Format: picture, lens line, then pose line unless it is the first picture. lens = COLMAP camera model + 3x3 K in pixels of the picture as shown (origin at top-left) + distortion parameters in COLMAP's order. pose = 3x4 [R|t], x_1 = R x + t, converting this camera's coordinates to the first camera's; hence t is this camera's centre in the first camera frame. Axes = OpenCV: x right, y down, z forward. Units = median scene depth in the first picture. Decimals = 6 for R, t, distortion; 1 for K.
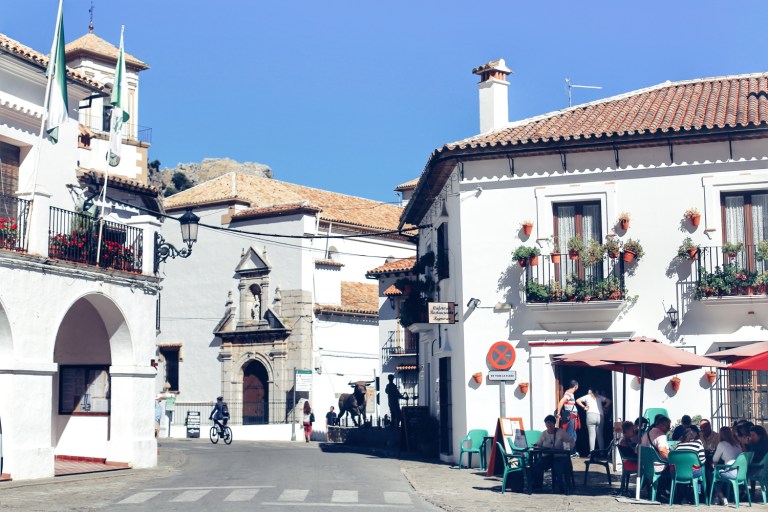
lens RADIAL K [[1136.9, 0, 383.6], [0, 1136.9, 254.6], [0, 0, 1]] dist [-0.105356, 0.000000]
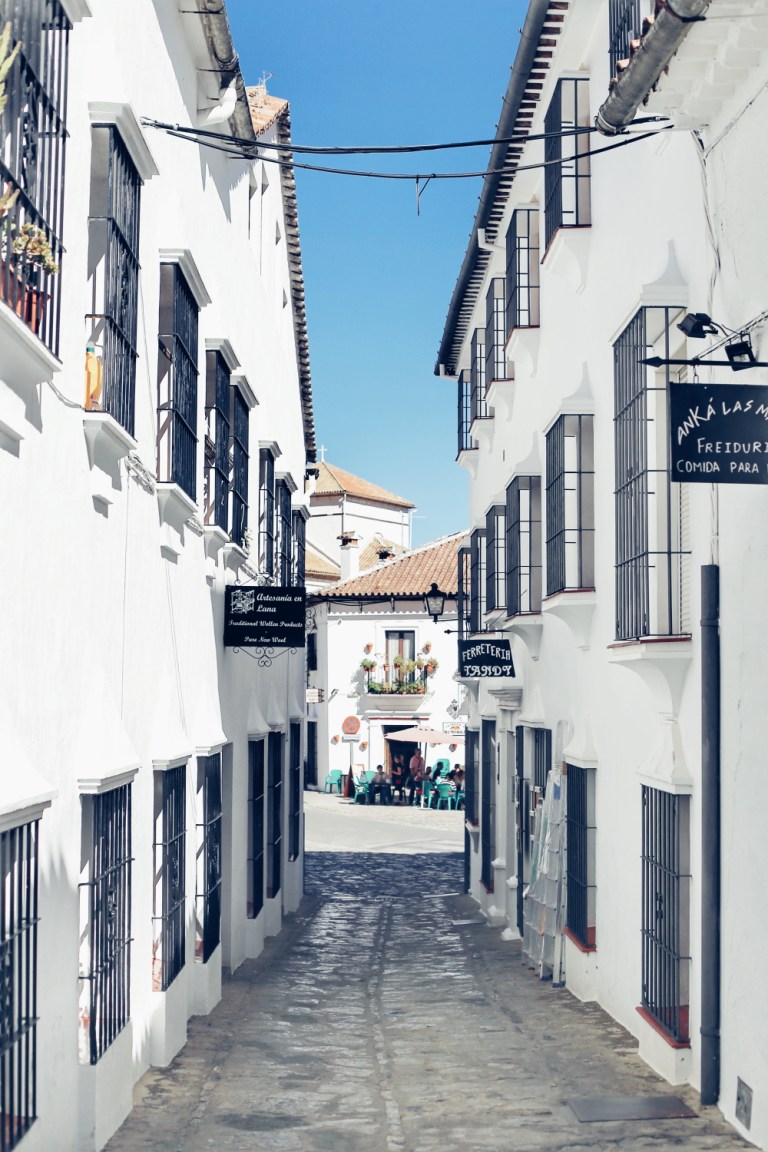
lens RADIAL K [[1705.3, 0, 384.5], [0, 1705.3, 576.8], [0, 0, 1]] dist [-0.105356, 0.000000]
pose [[0.989794, 0.020765, 0.140987, -0.199856], [-0.027749, 0.998474, 0.047749, -0.242793], [-0.139780, -0.051174, 0.988859, -1.421227]]
